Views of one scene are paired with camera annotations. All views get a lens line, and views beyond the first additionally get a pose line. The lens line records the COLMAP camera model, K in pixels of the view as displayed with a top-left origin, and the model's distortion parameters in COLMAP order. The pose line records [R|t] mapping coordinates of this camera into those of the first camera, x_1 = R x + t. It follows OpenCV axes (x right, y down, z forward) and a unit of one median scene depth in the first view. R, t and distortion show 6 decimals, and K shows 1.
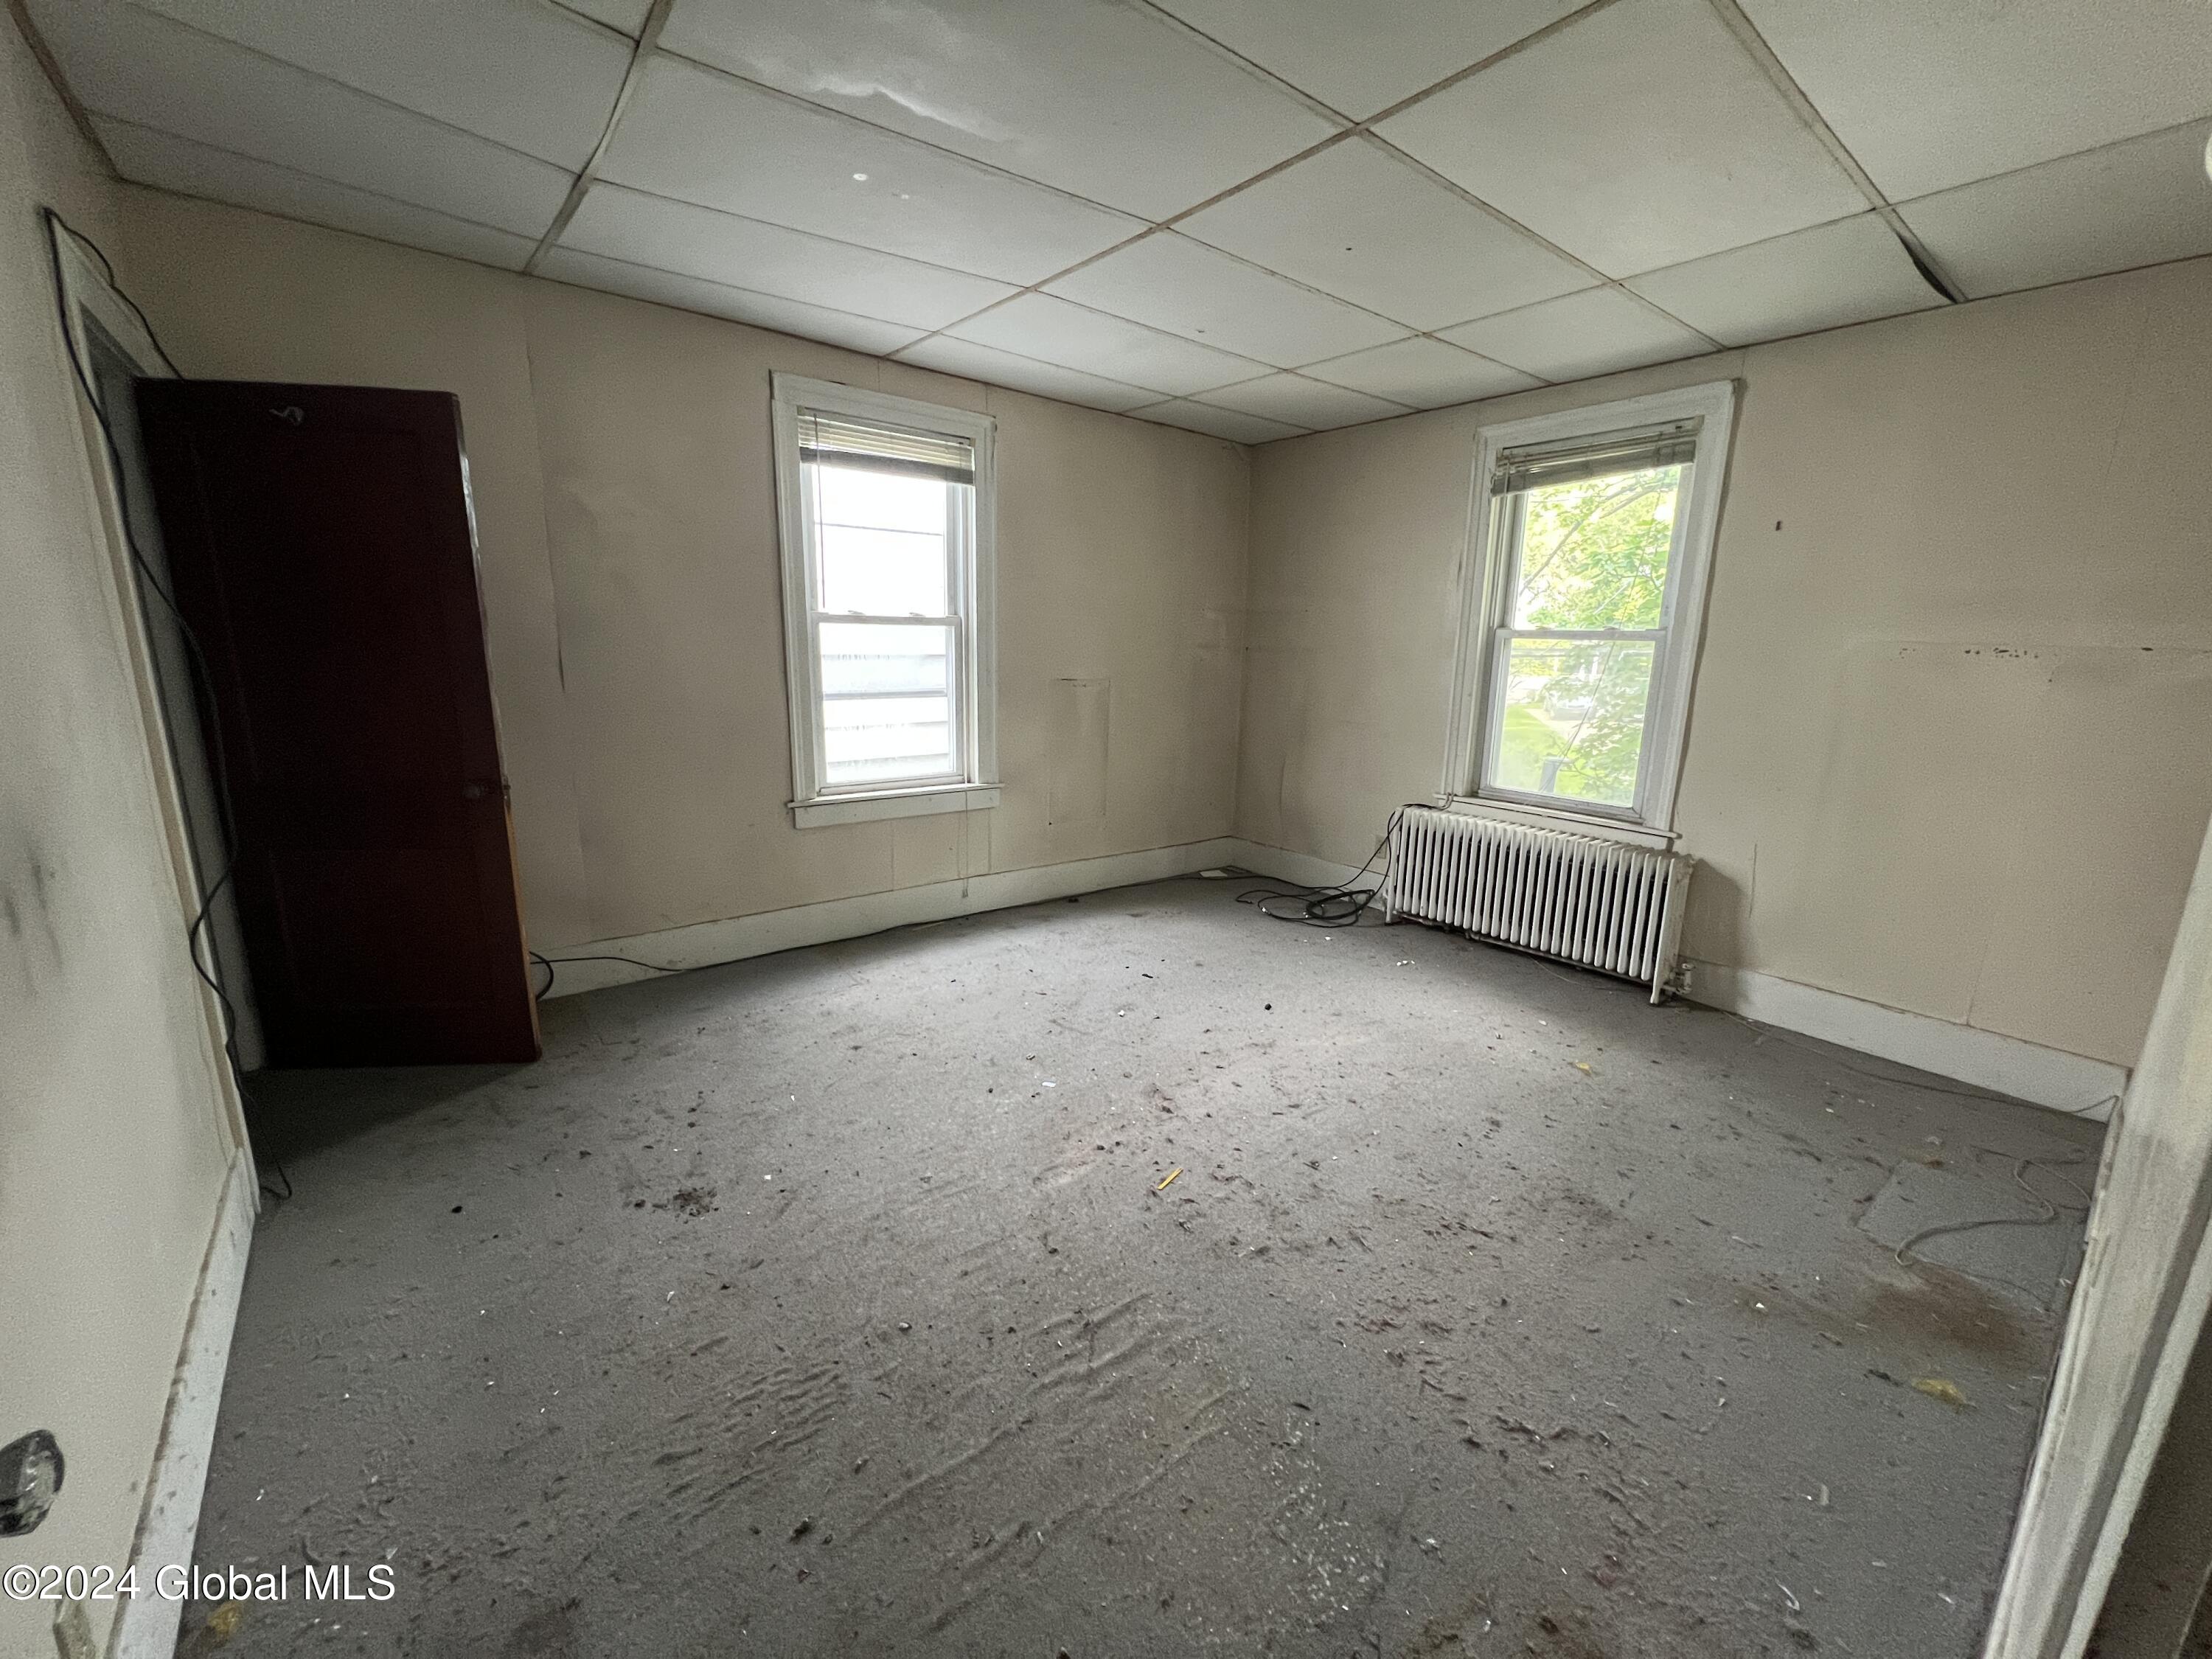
lens RADIAL K [[883.7, 0, 1108.8], [0, 883.7, 829.0], [0, 0, 1]] dist [-0.001361, -0.000125]
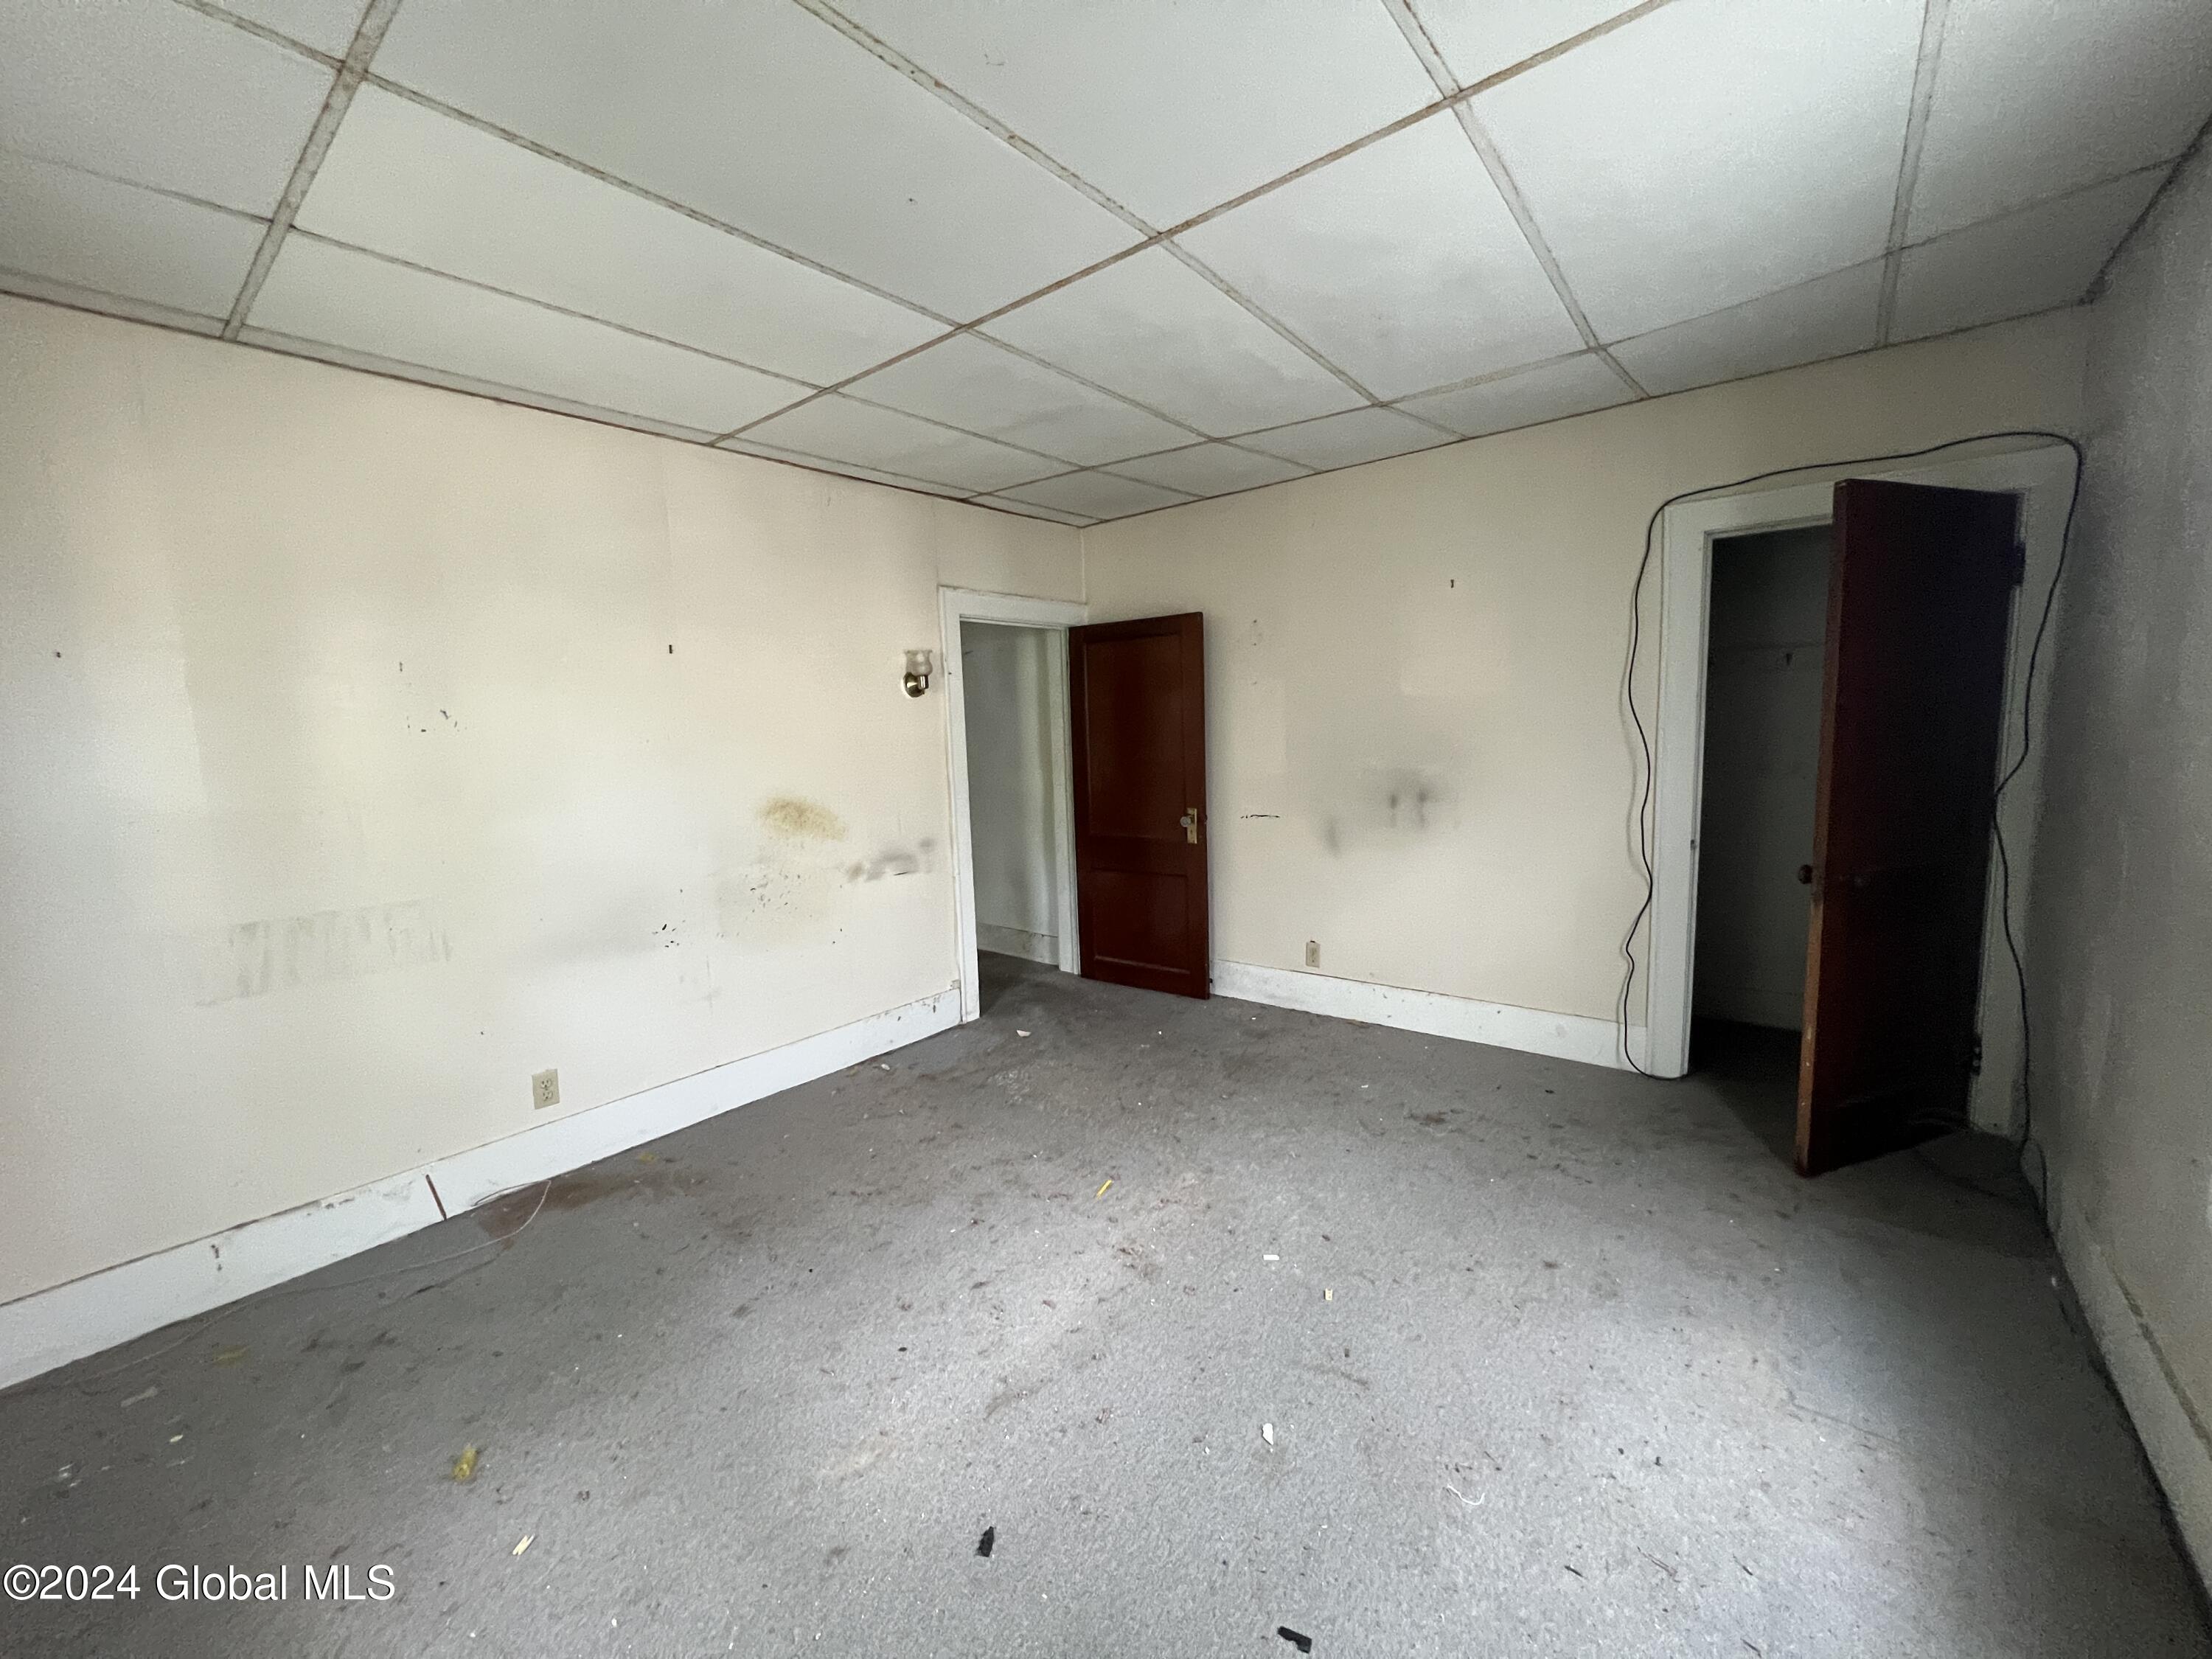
lens RADIAL K [[883.7, 0, 1103.7], [0, 883.7, 822.0], [0, 0, 1]] dist [-0.001361, -0.000125]
pose [[-0.976888, 0.034368, -0.210971, 0.288271], [-0.035384, 0.947372, 0.318174, -0.418137], [0.210803, 0.318286, -0.924260, 1.857308]]
